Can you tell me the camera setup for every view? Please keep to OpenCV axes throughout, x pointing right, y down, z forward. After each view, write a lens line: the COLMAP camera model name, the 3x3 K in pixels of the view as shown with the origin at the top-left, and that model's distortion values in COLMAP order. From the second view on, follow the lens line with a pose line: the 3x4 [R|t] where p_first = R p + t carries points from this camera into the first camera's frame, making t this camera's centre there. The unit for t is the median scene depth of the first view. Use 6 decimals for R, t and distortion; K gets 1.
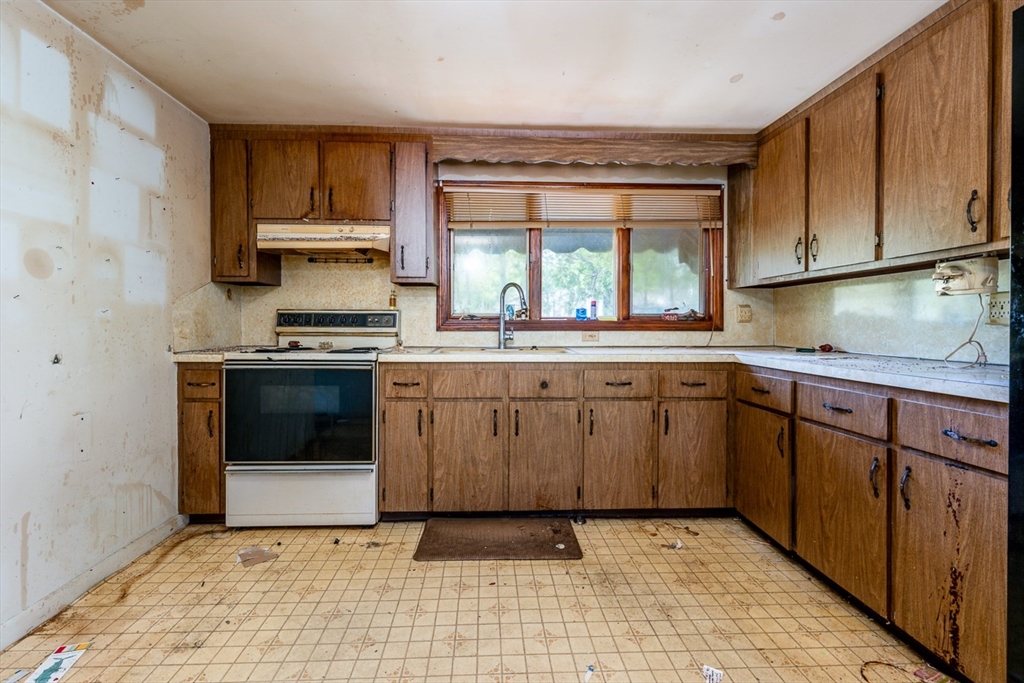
lens RADIAL K [[476.5, 0, 511.3], [0, 476.5, 329.4], [0, 0, 1]] dist [0.001560, 0.000004]
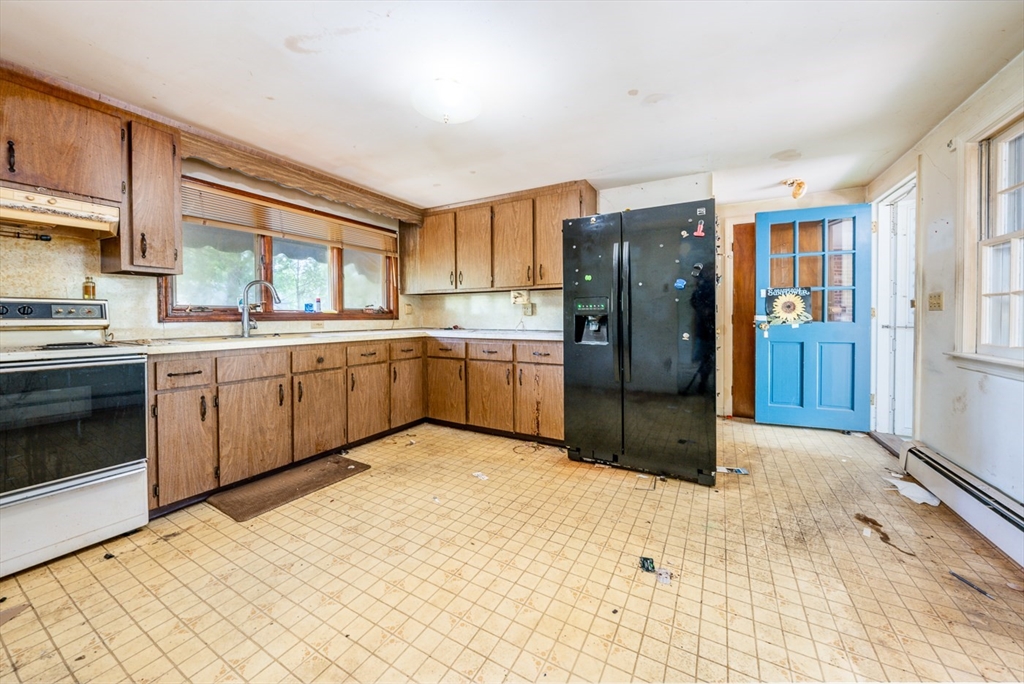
lens RADIAL K [[355.8, 0, 521.0], [0, 355.8, 320.2], [0, 0, 1]] dist [0.000495, -0.000004]
pose [[0.525601, -0.011868, 0.850648, -0.489912], [0.011976, 0.999907, 0.006551, 0.003147], [-0.850647, 0.006744, 0.525694, -0.017953]]
